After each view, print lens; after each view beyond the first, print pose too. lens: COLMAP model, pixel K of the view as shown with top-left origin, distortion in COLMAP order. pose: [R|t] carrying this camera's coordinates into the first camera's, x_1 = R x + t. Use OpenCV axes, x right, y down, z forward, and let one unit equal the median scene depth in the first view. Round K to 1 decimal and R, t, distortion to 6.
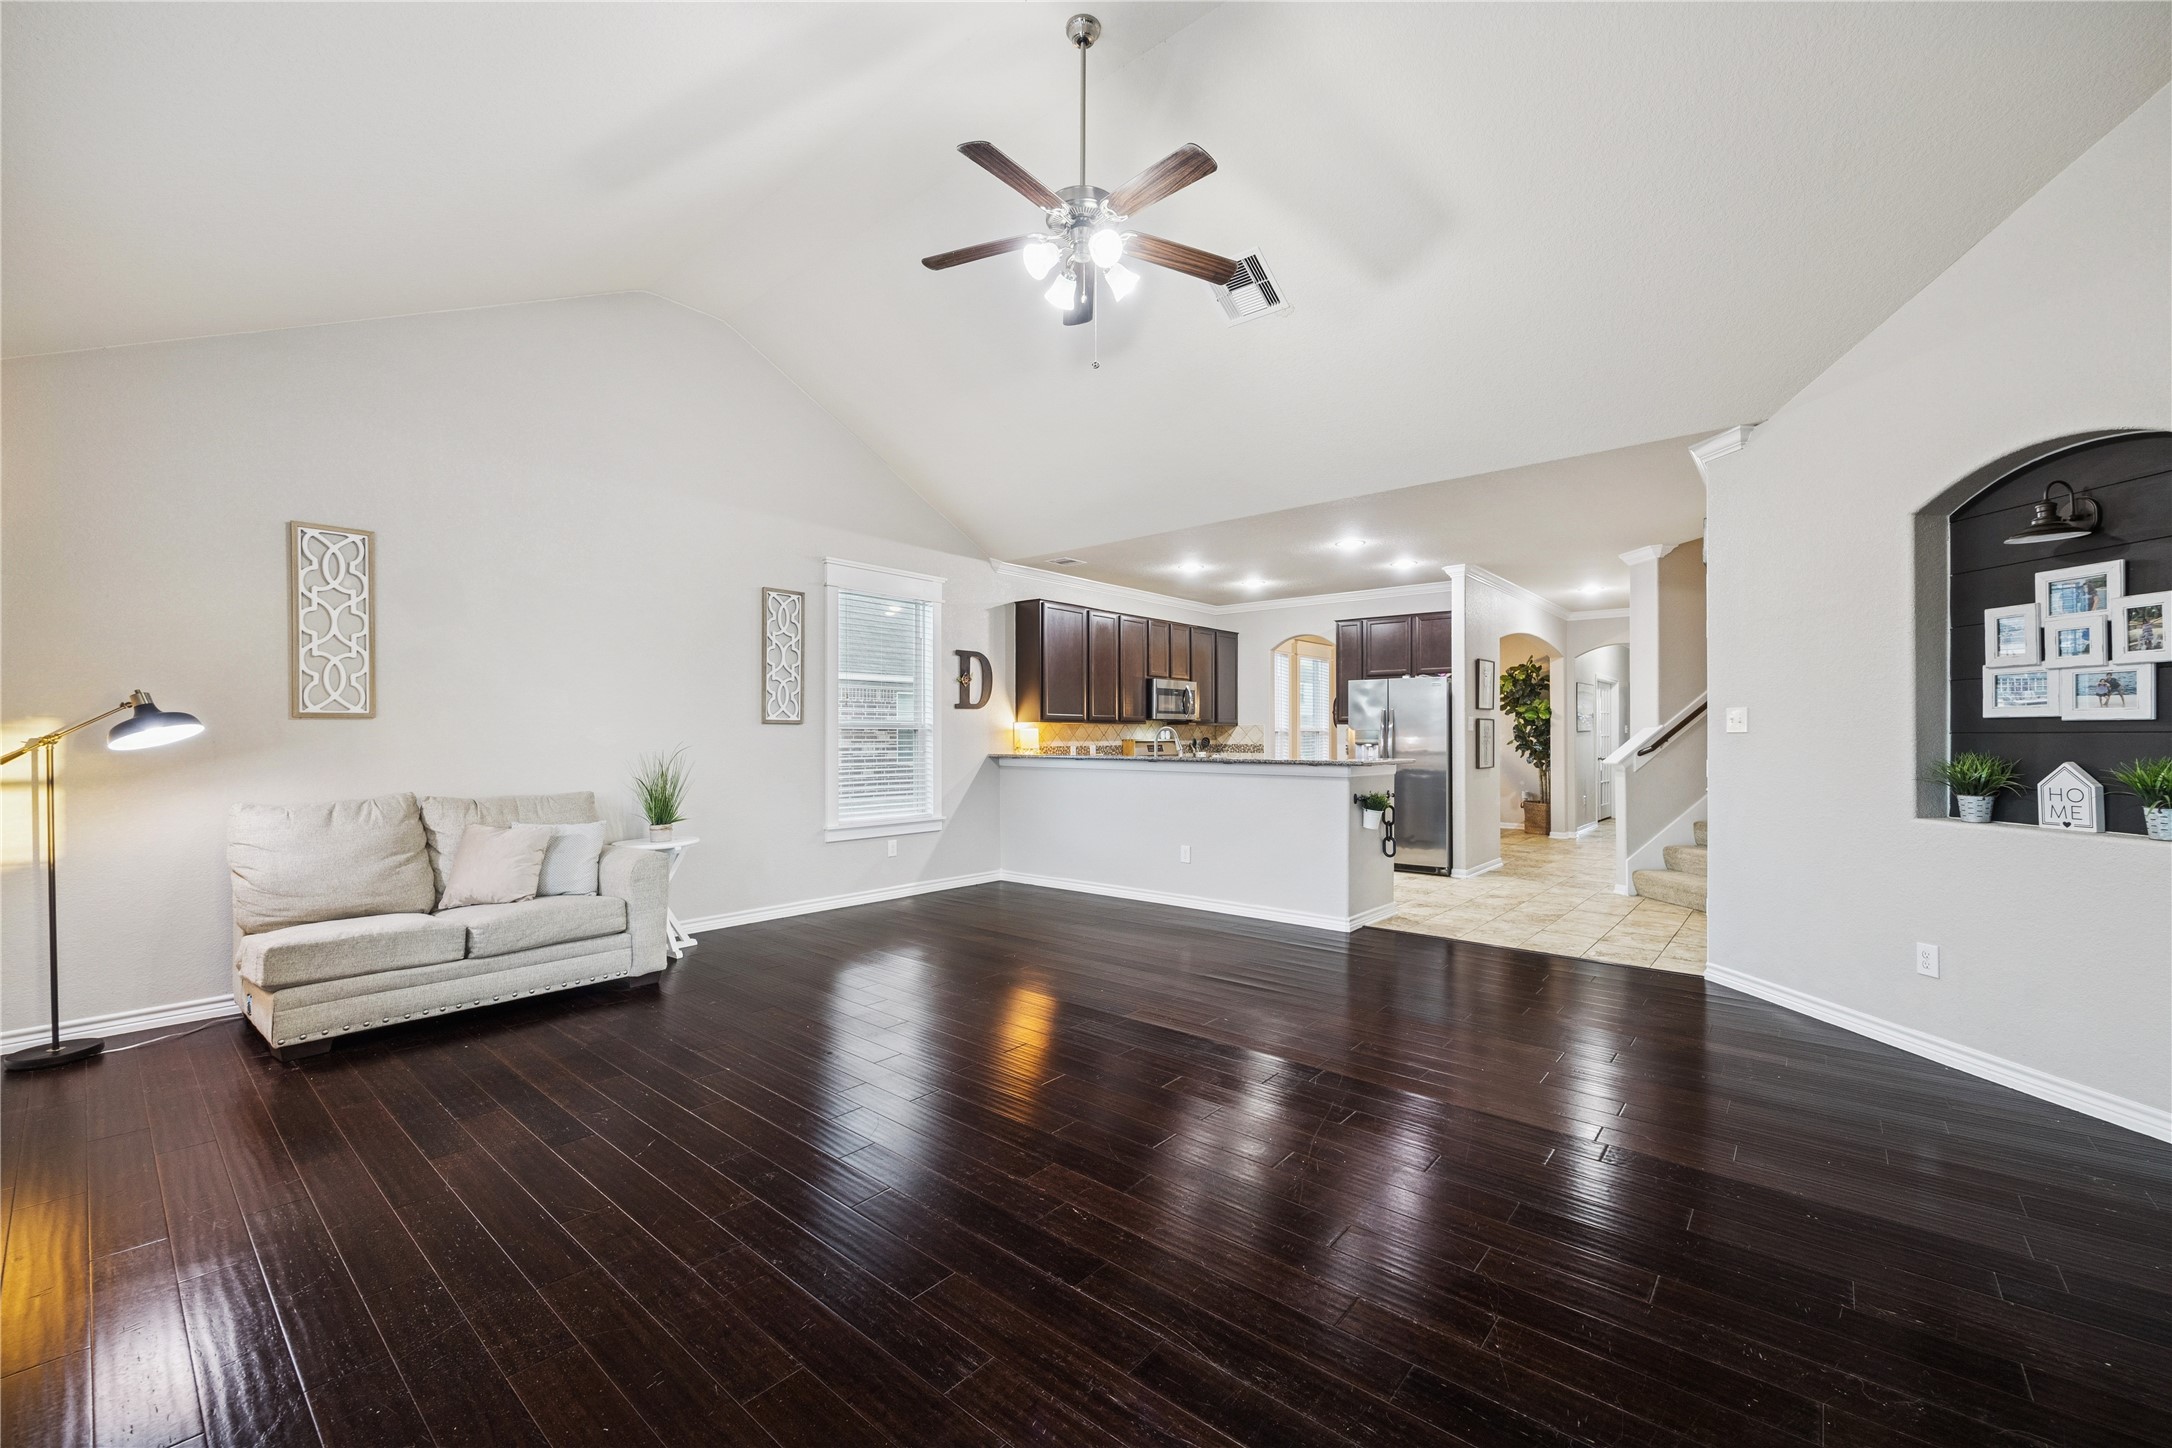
lens RADIAL K [[849.0, 0, 1071.4], [0, 849.0, 728.4], [0, 0, 1]] dist [-0.004521, 0.000885]
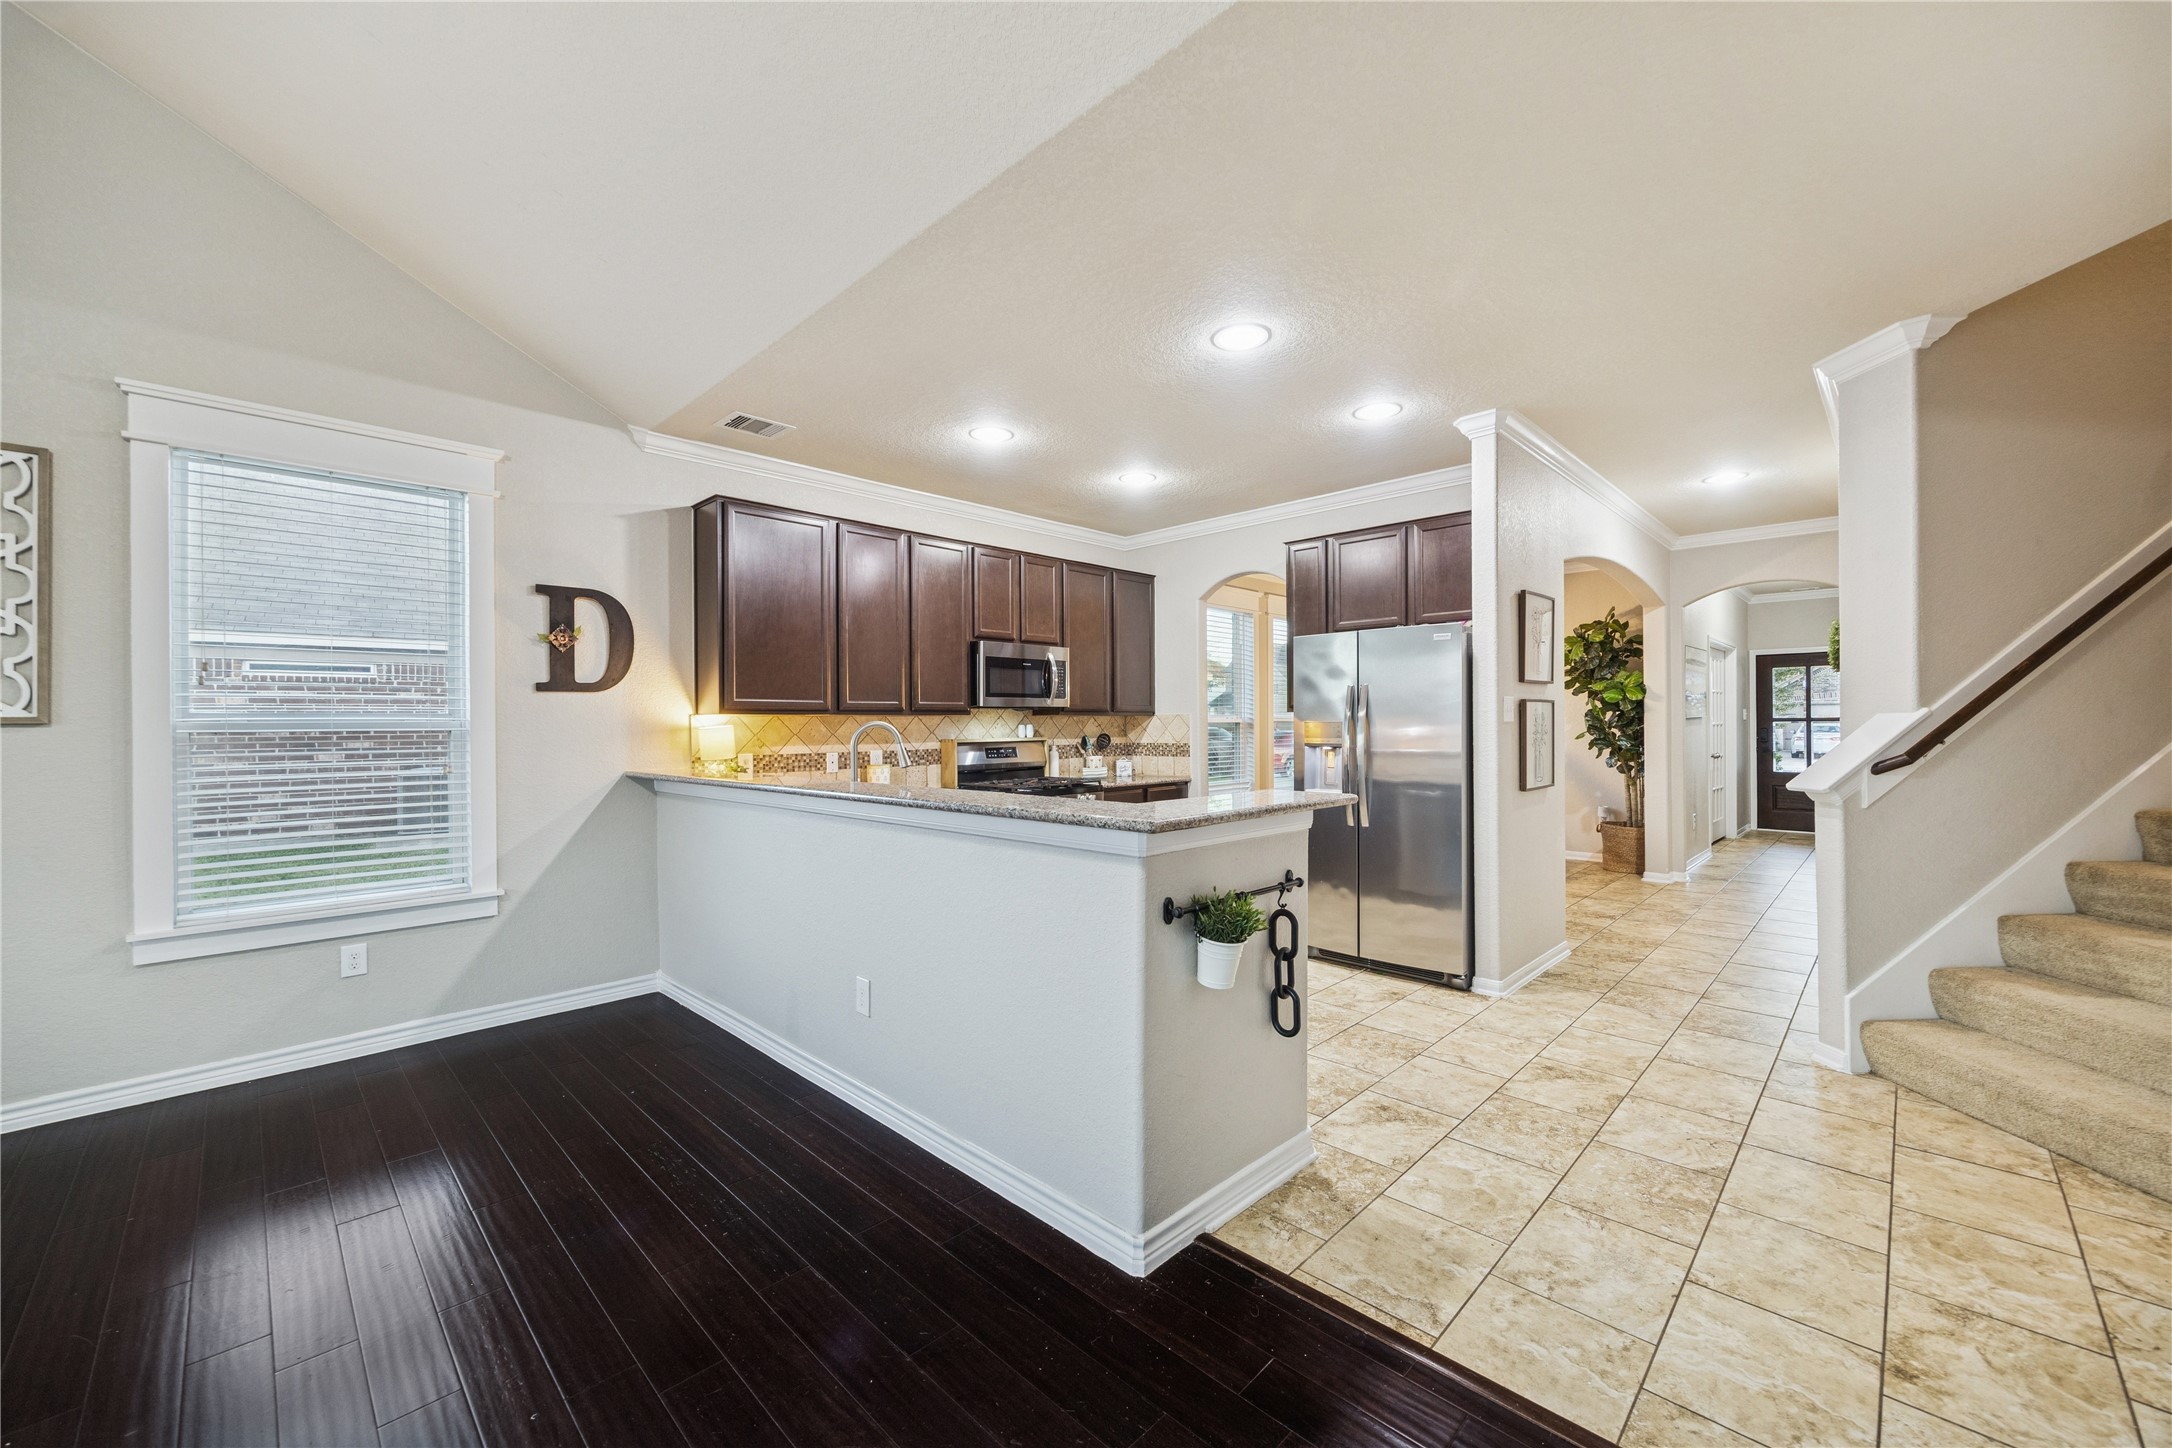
lens RADIAL K [[849.0, 0, 1068.0], [0, 849.0, 725.3], [0, 0, 1]] dist [-0.004521, 0.000885]
pose [[0.997954, -0.009307, -0.063253, 0.227921], [0.009840, 0.999919, 0.008118, -0.002176], [0.063172, -0.008723, 0.997965, 0.448453]]
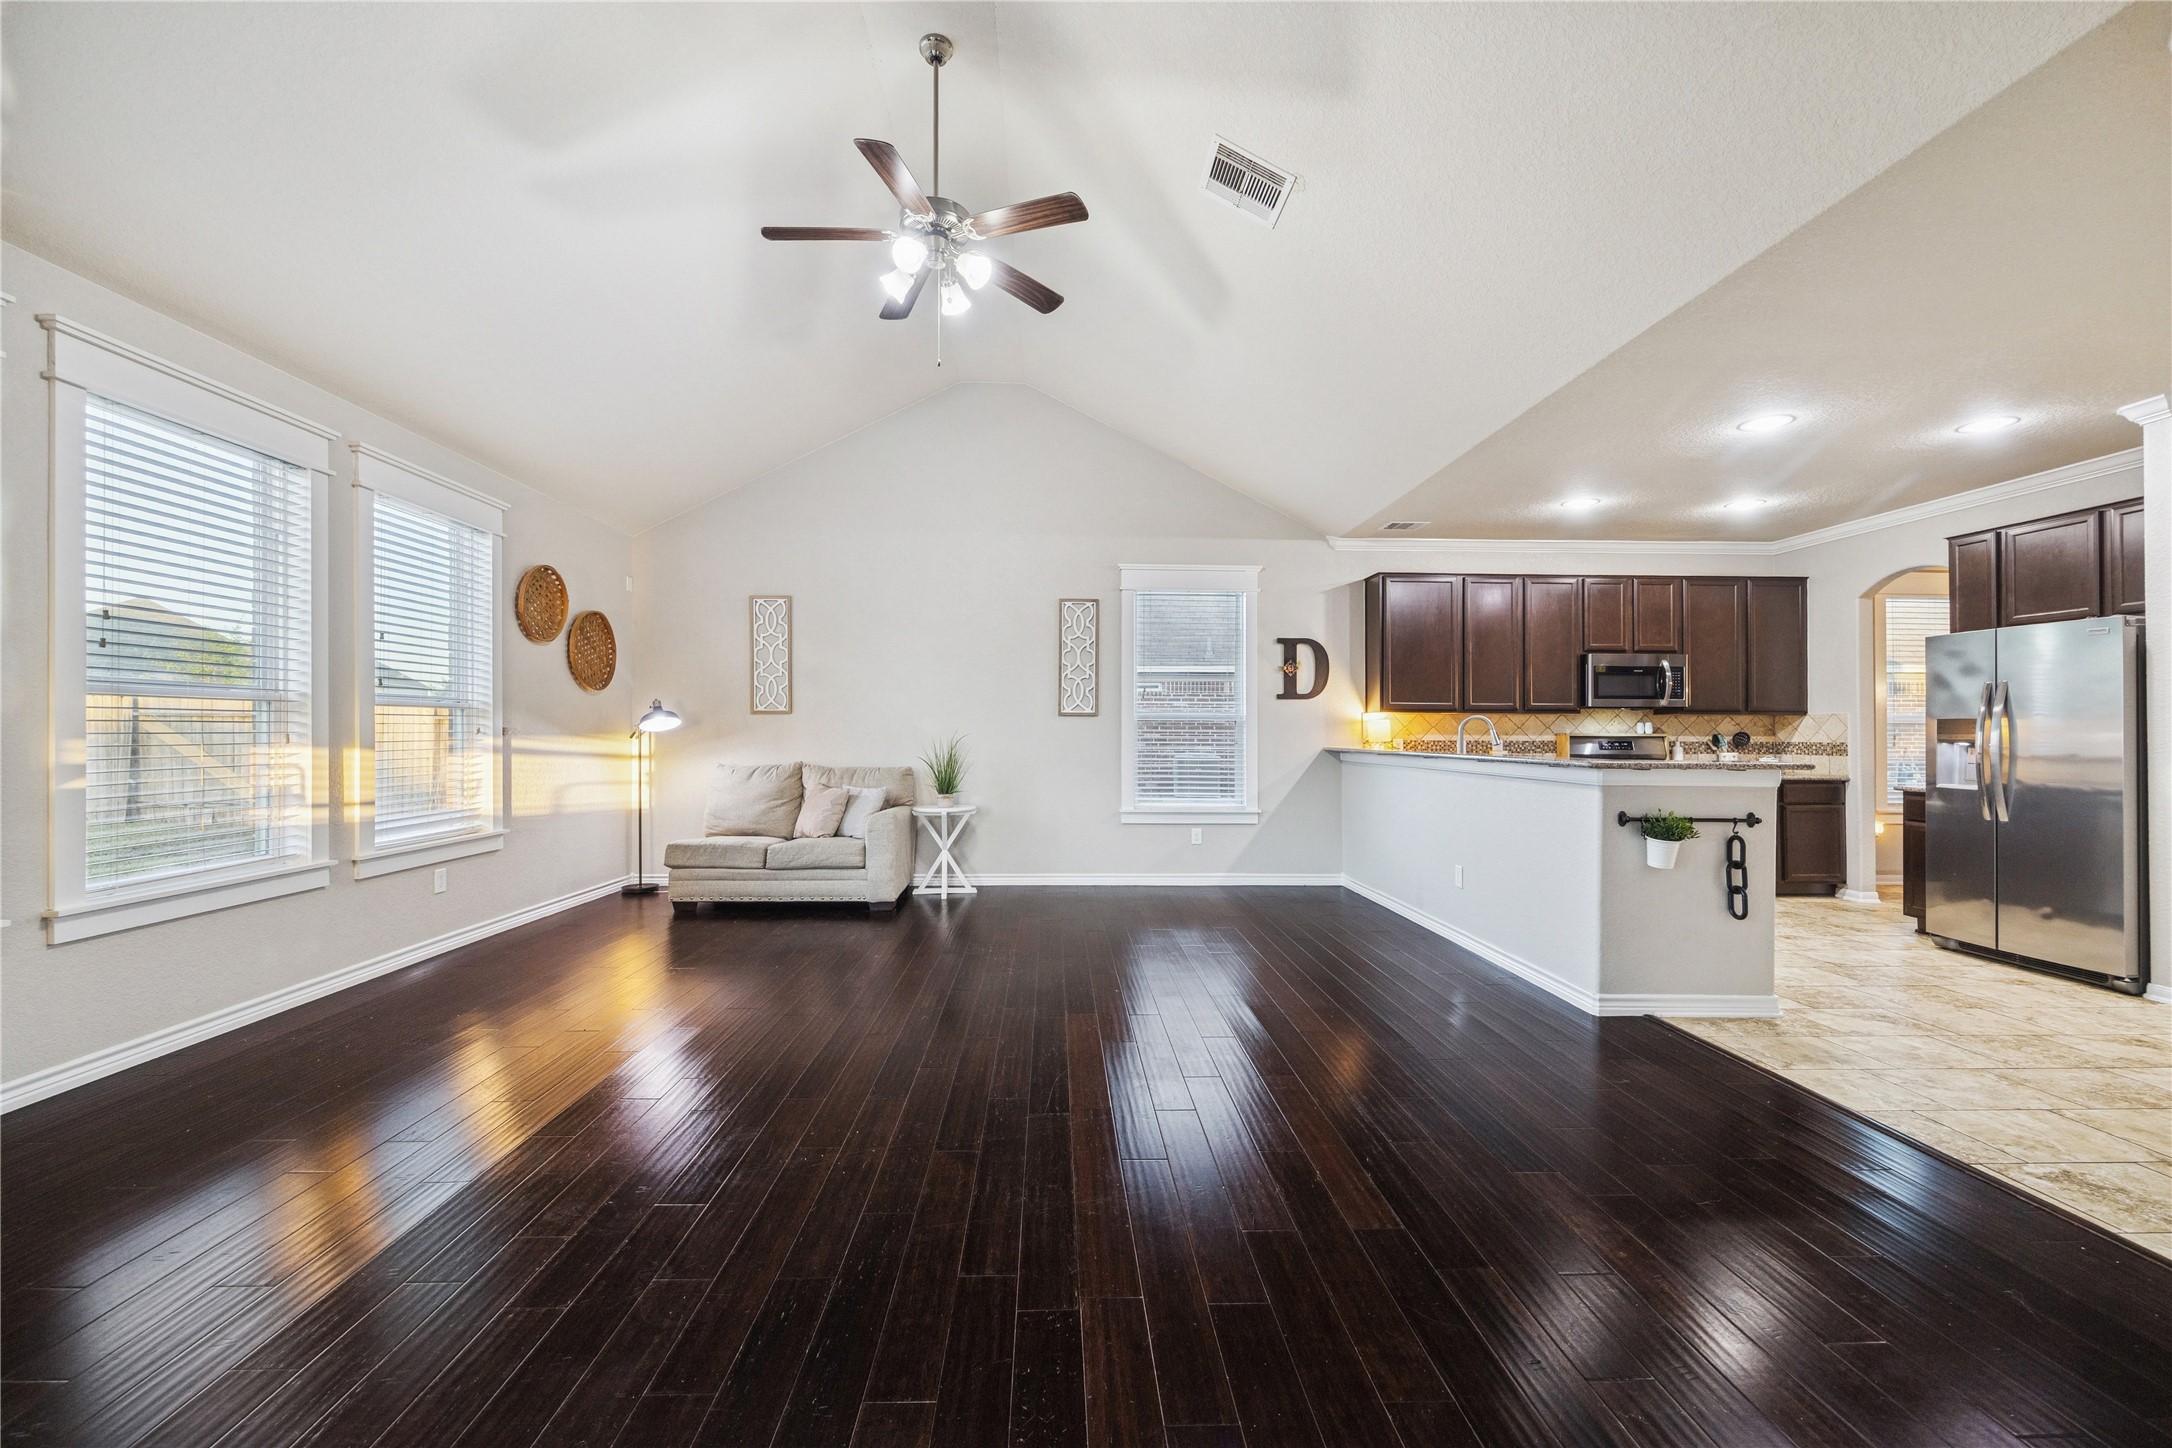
lens RADIAL K [[849.0, 0, 1070.6], [0, 849.0, 711.6], [0, 0, 1]] dist [-0.004521, 0.000885]
pose [[0.685064, -0.015068, -0.728327, 0.379622], [0.001438, 0.999812, -0.019332, 0.008410], [0.728481, 0.012196, 0.684957, 0.164240]]
